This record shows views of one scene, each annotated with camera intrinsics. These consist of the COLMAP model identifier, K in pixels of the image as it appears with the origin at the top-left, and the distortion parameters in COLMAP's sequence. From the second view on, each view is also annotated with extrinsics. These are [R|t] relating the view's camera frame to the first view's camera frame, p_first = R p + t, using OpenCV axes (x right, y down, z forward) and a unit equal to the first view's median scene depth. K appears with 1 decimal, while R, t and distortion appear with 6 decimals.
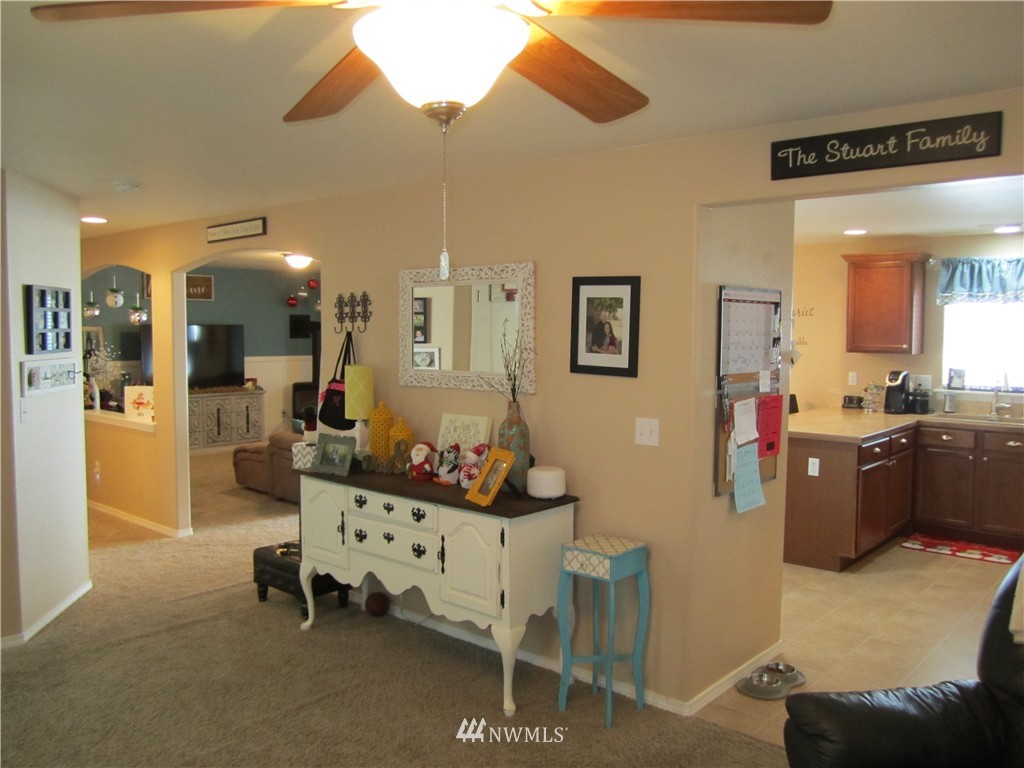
lens RADIAL K [[838.4, 0, 532.4], [0, 838.4, 381.4], [0, 0, 1]] dist [-0.080670, 0.049591]
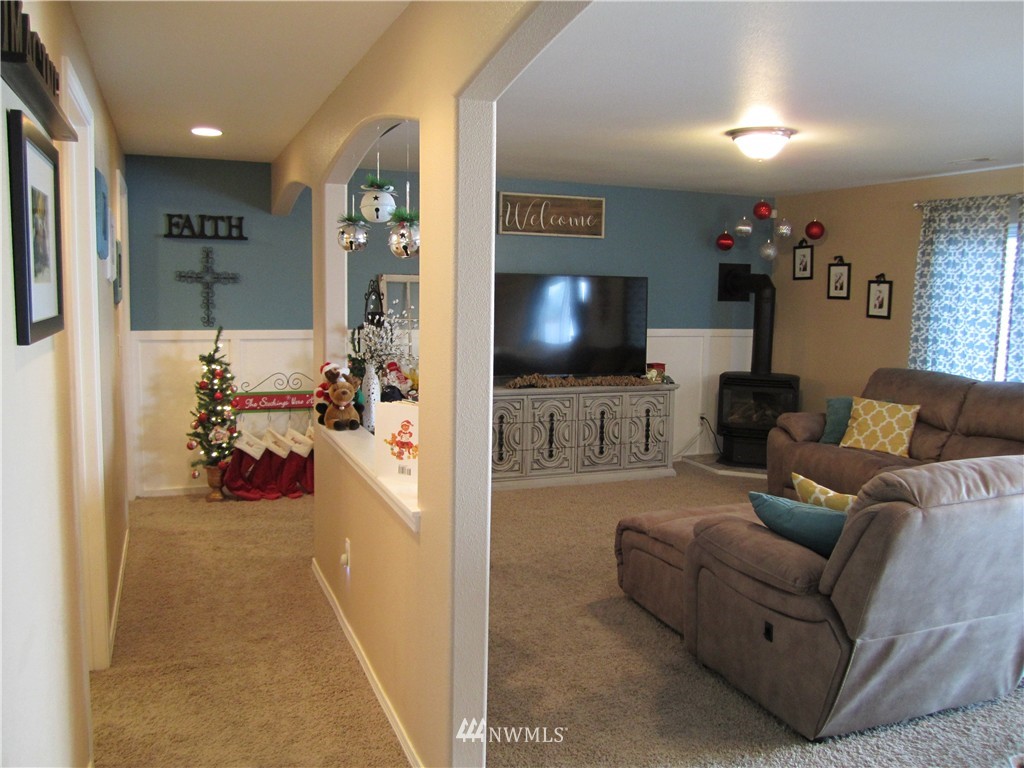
lens RADIAL K [[838.4, 0, 525.9], [0, 838.4, 375.4], [0, 0, 1]] dist [-0.080670, 0.049591]
pose [[0.888737, 0.059469, -0.454543, -0.144252], [-0.043610, 0.998021, 0.045305, -0.019774], [0.456338, -0.020442, 0.889572, 0.411468]]
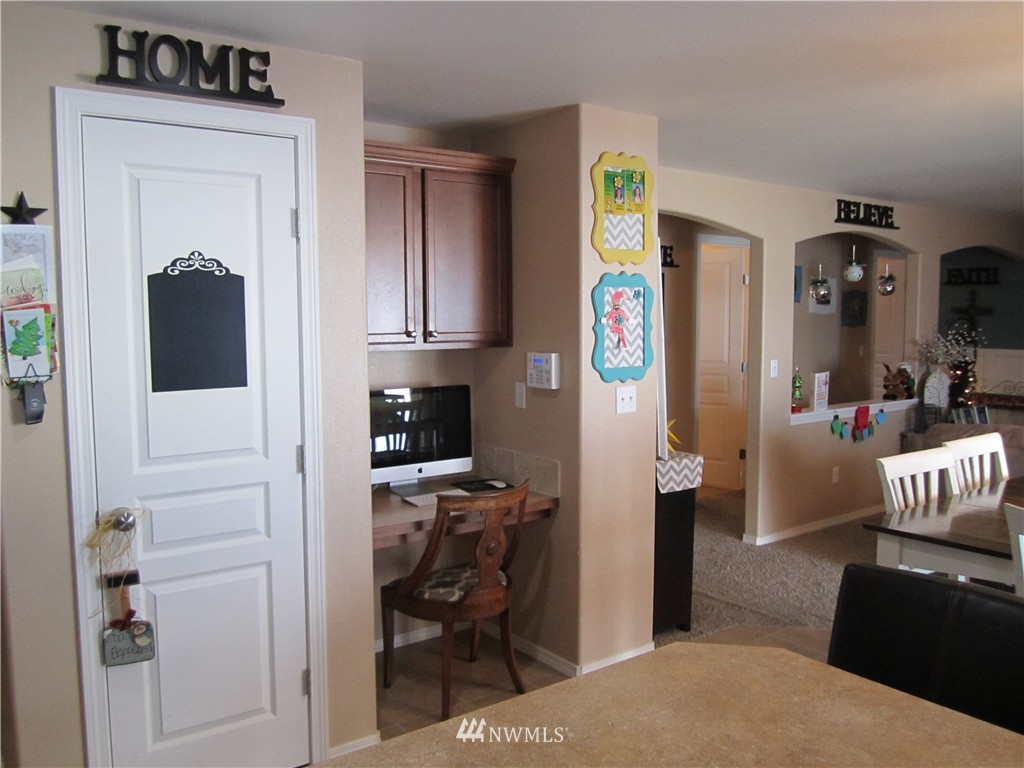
lens RADIAL K [[838.4, 0, 511.9], [0, 838.4, 382.1], [0, 0, 1]] dist [-0.080670, 0.049591]
pose [[-0.214946, 0.077623, -0.973536, 0.288649], [-0.061642, 0.993771, 0.092846, -0.029414], [0.974679, 0.079968, -0.208823, 0.554827]]
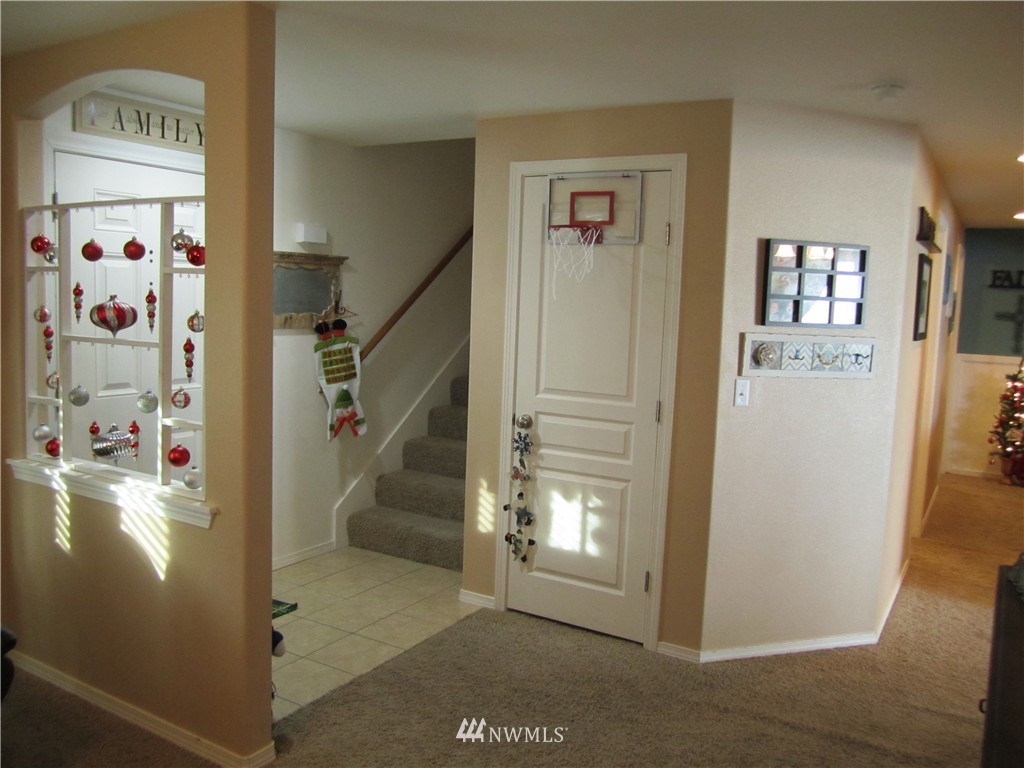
lens RADIAL K [[838.4, 0, 521.9], [0, 838.4, 381.8], [0, 0, 1]] dist [-0.080670, 0.049591]
pose [[0.159727, 0.096992, -0.982385, 0.065299], [-0.101401, 0.991509, 0.081406, -0.008179], [0.981940, 0.086612, 0.168206, 0.253140]]
